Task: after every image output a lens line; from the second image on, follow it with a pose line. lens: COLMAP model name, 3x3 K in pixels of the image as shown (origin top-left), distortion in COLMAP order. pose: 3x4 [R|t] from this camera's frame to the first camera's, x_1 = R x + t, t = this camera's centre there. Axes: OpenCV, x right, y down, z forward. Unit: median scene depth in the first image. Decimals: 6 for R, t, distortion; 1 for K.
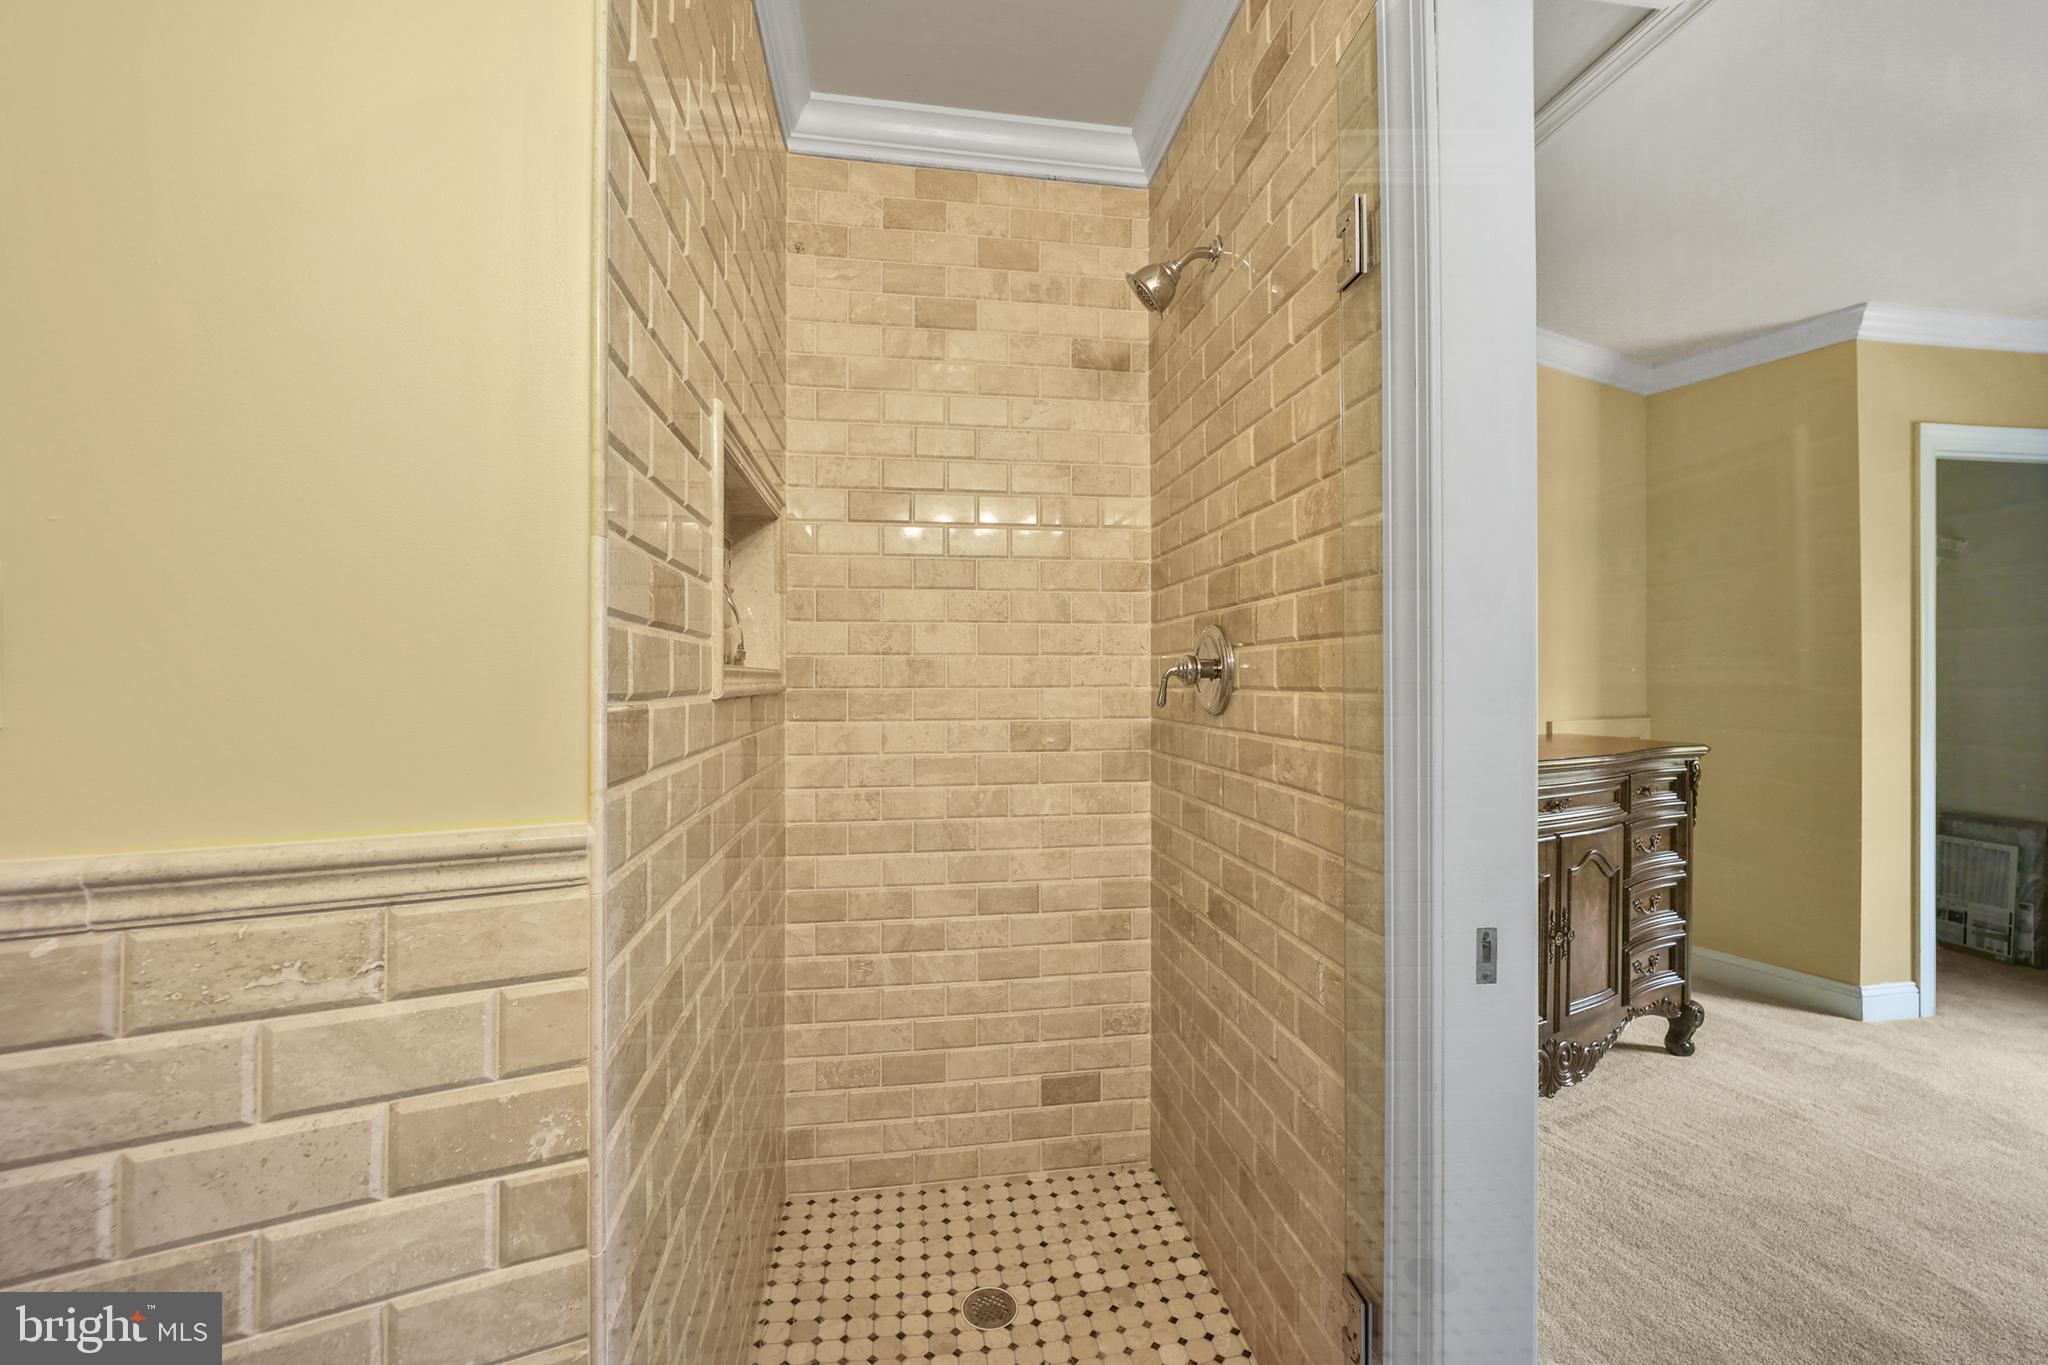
lens RADIAL K [[839.0, 0, 1040.1], [0, 839.0, 677.2], [0, 0, 1]] dist [0.000001, 0.000192]
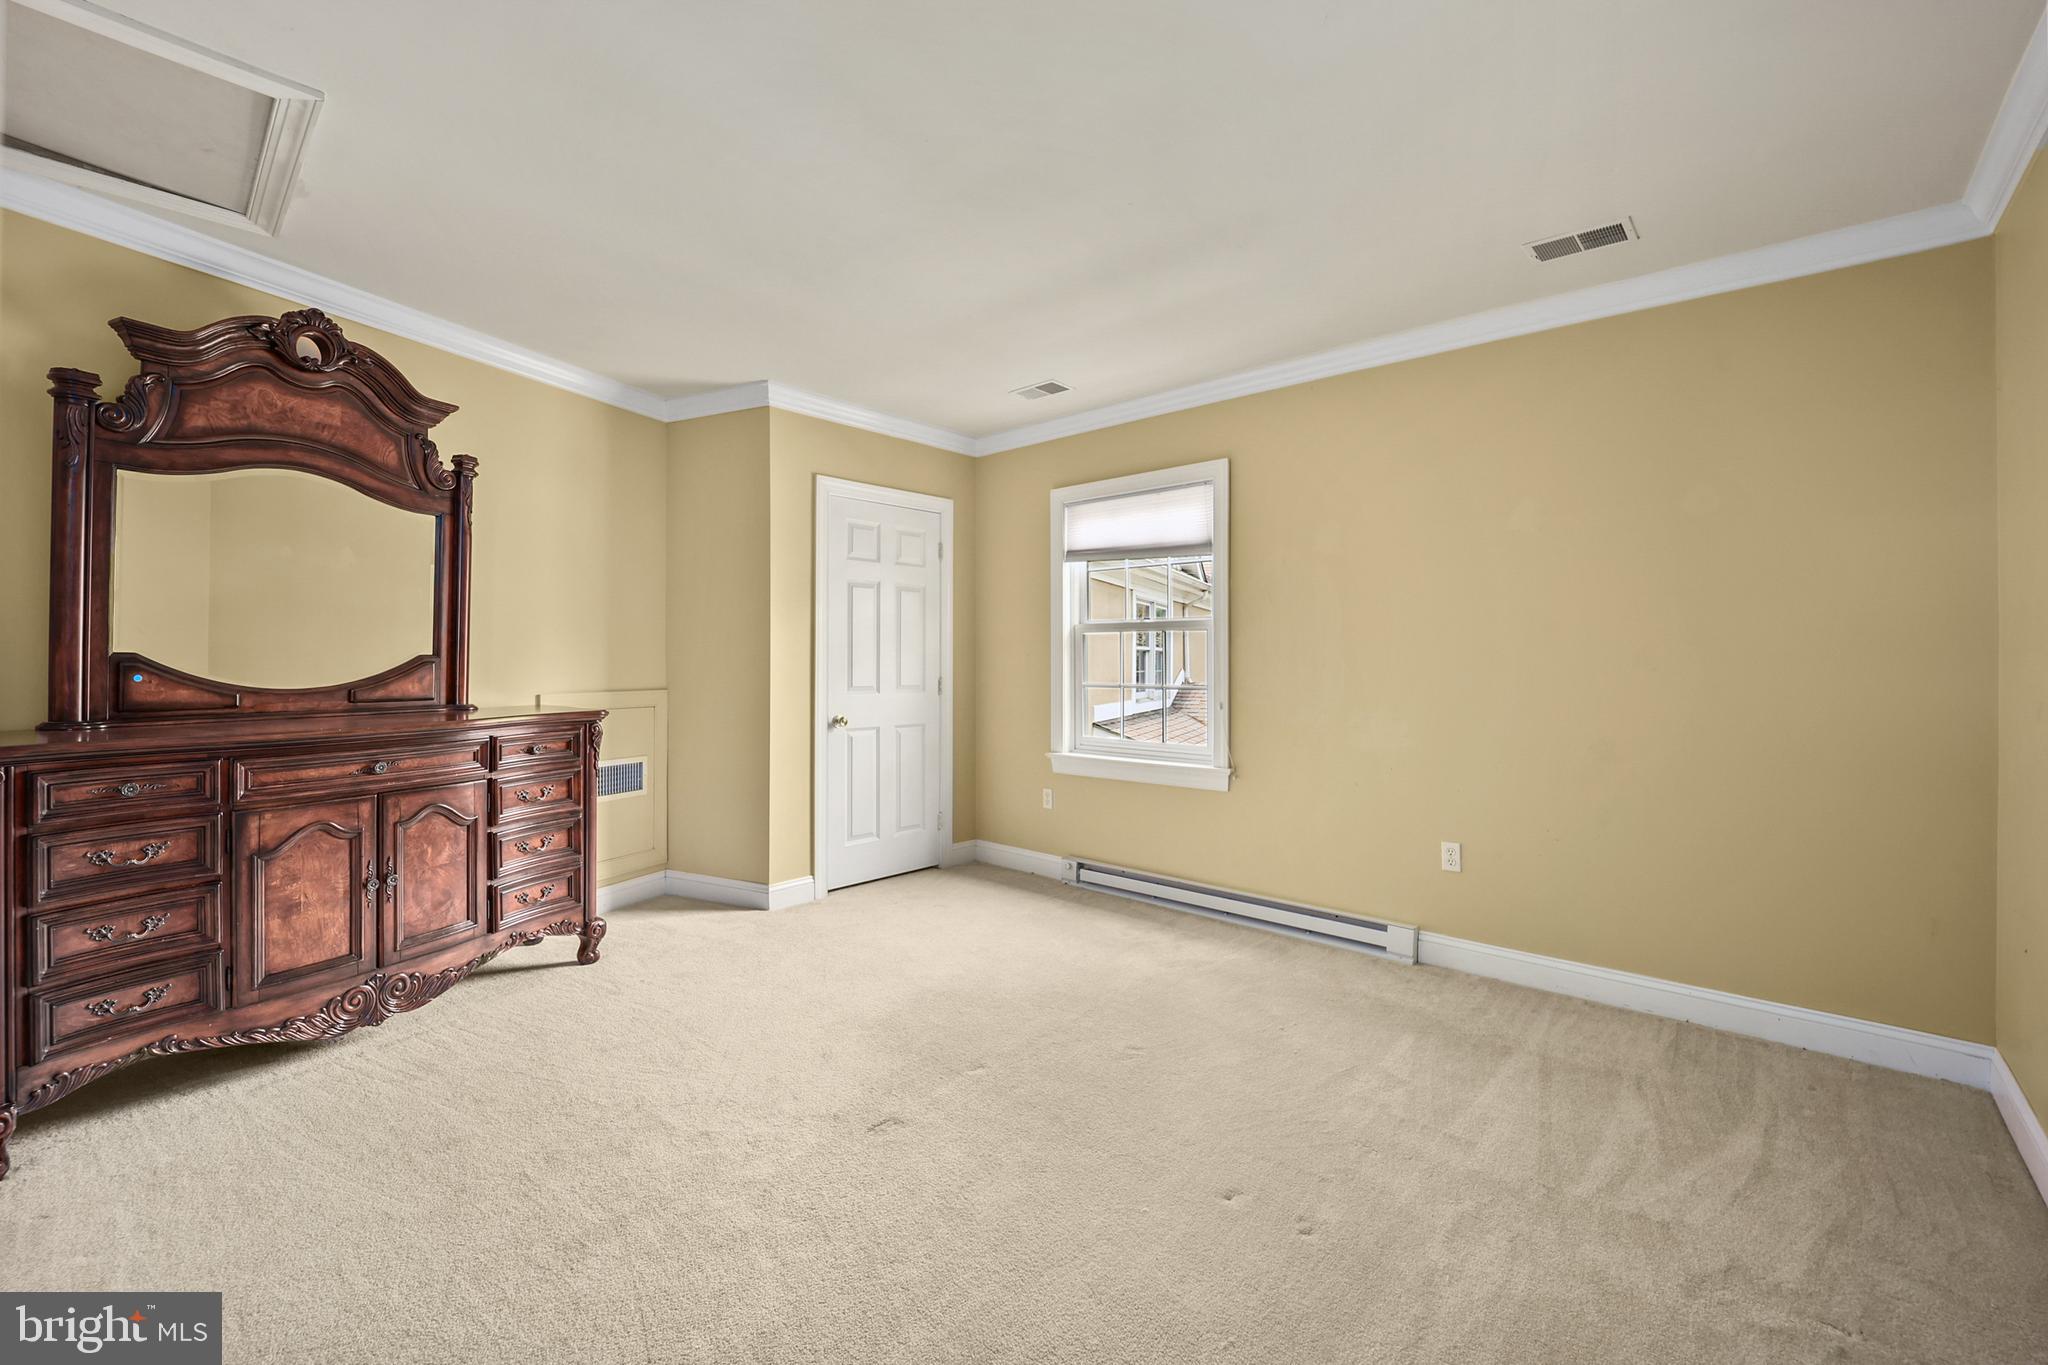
lens RADIAL K [[839.0, 0, 1024.6], [0, 839.0, 670.7], [0, 0, 1]] dist [0.000001, 0.000192]
pose [[0.798990, -0.001366, 0.601342, 0.493120], [-0.004071, 0.999962, 0.007680, 0.010242], [-0.601330, -0.008584, 0.798955, -0.325594]]
